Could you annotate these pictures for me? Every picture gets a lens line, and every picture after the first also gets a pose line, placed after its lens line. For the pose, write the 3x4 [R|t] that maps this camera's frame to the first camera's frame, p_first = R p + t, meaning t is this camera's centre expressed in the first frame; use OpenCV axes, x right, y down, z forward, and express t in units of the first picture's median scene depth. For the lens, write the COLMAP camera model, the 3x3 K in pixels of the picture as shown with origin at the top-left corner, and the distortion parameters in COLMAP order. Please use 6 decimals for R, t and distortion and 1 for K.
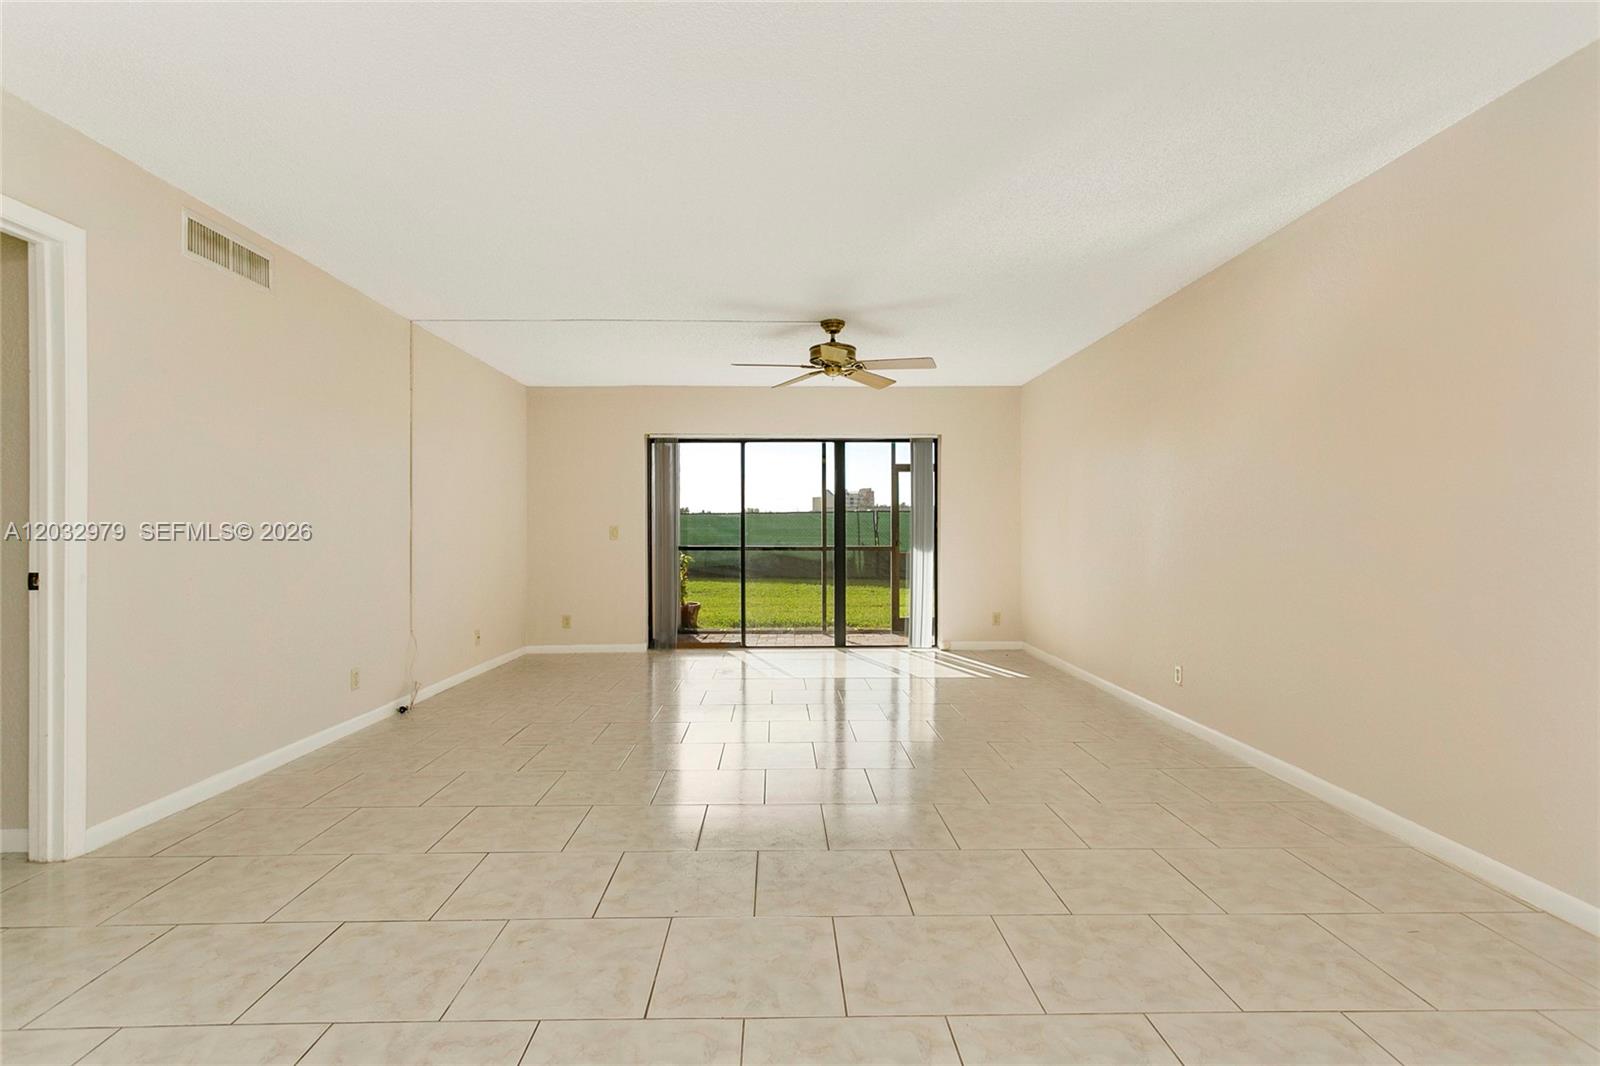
lens RADIAL K [[776.0, 0, 809.1], [0, 776.0, 529.0], [0, 0, 1]] dist [0.003206, 0.000686]
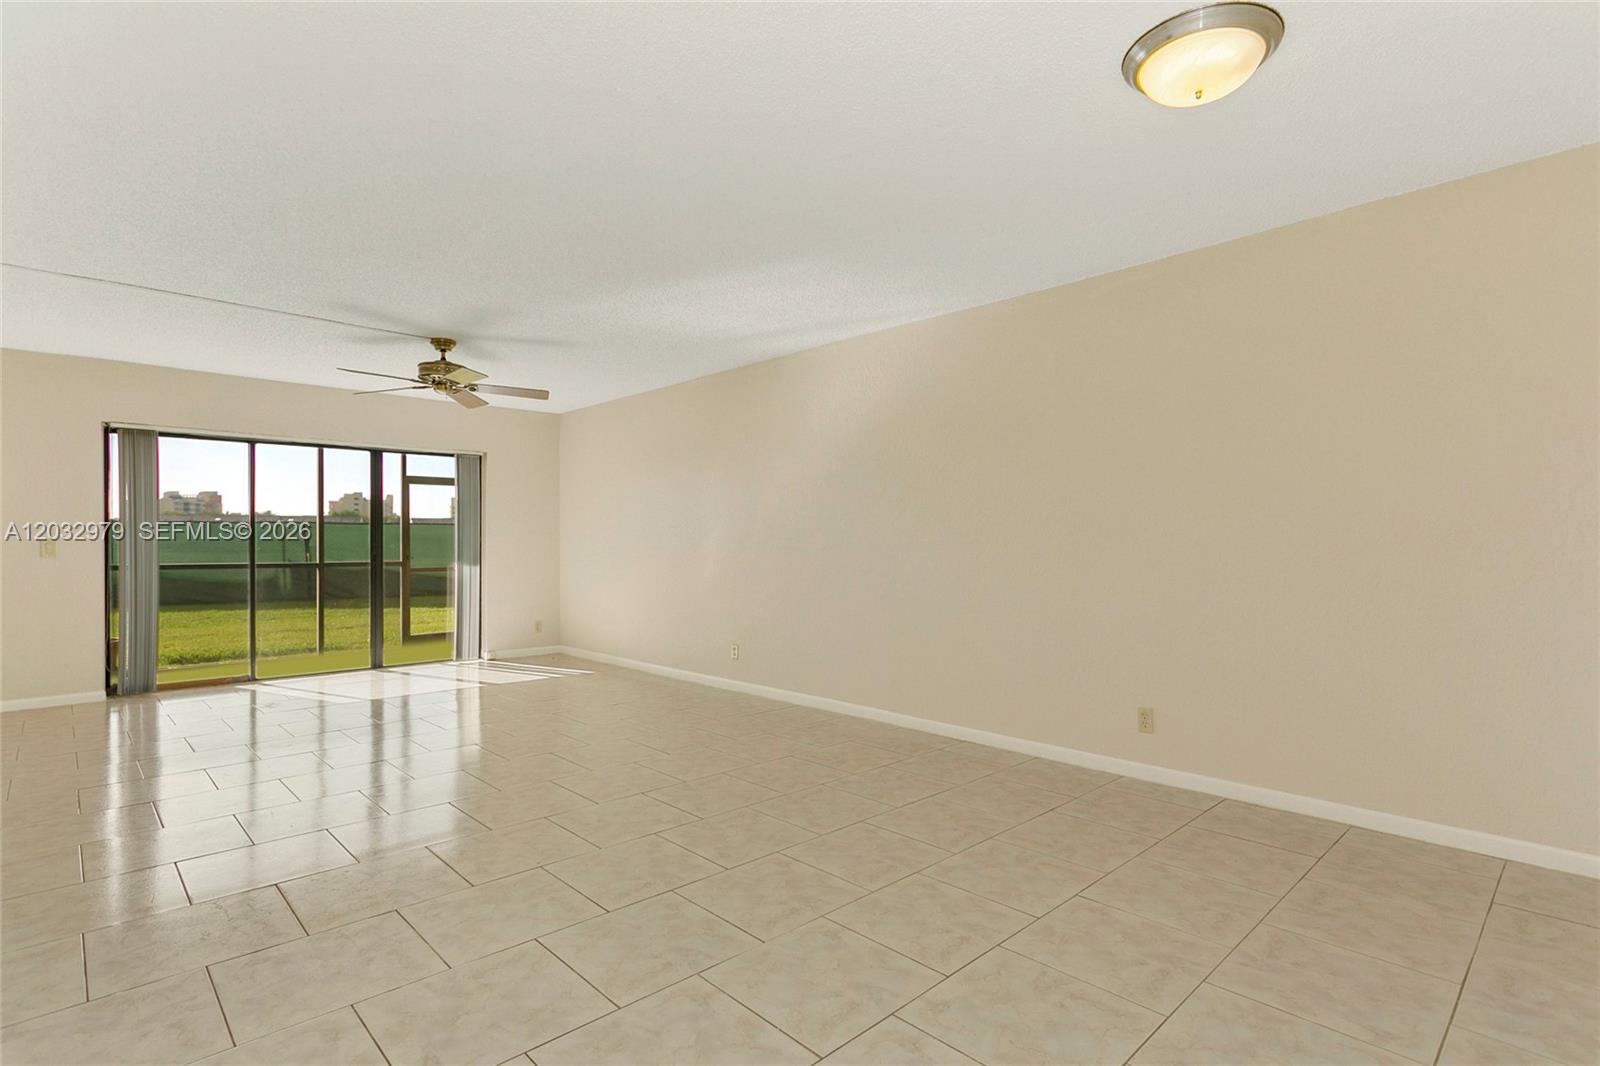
lens RADIAL K [[776.0, 0, 804.7], [0, 776.0, 546.9], [0, 0, 1]] dist [0.003206, 0.000686]
pose [[0.739303, -0.002395, 0.673368, -0.214044], [-0.001116, 0.999988, 0.004782, -0.000846], [-0.673372, -0.004287, 0.739292, -0.051957]]
